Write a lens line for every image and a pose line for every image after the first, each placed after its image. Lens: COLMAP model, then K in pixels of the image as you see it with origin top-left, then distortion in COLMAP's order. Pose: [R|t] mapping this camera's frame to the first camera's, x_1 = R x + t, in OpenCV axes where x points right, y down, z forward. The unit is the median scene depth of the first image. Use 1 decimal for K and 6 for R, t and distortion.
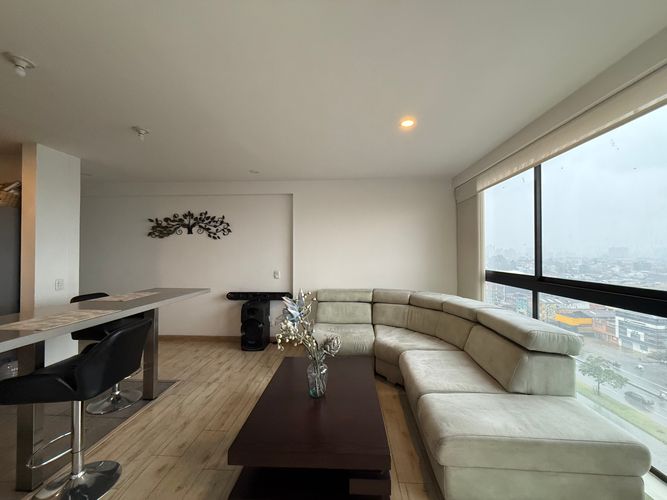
lens RADIAL K [[265.1, 0, 332.3], [0, 265.1, 249.5], [0, 0, 1]] dist [-0.000250, 0.000298]
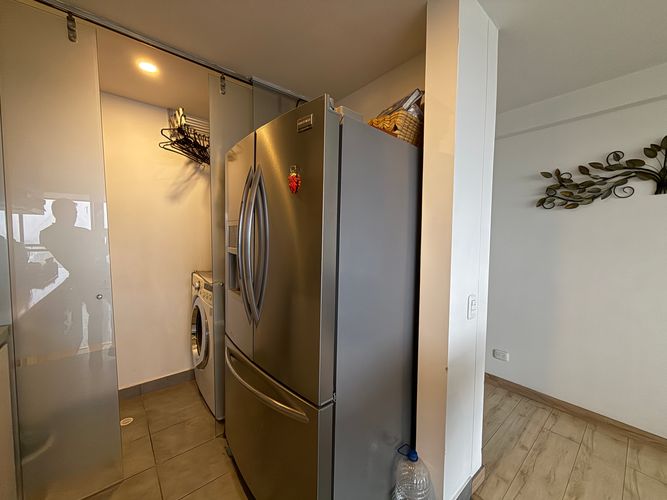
lens RADIAL K [[265.1, 0, 333.8], [0, 265.1, 250.4], [0, 0, 1]] dist [-0.000250, 0.000298]
pose [[0.685800, 0.046008, -0.726334, -0.643732], [0.000444, 0.997973, 0.063633, 0.002896], [0.727790, -0.043962, 0.684390, 0.379262]]
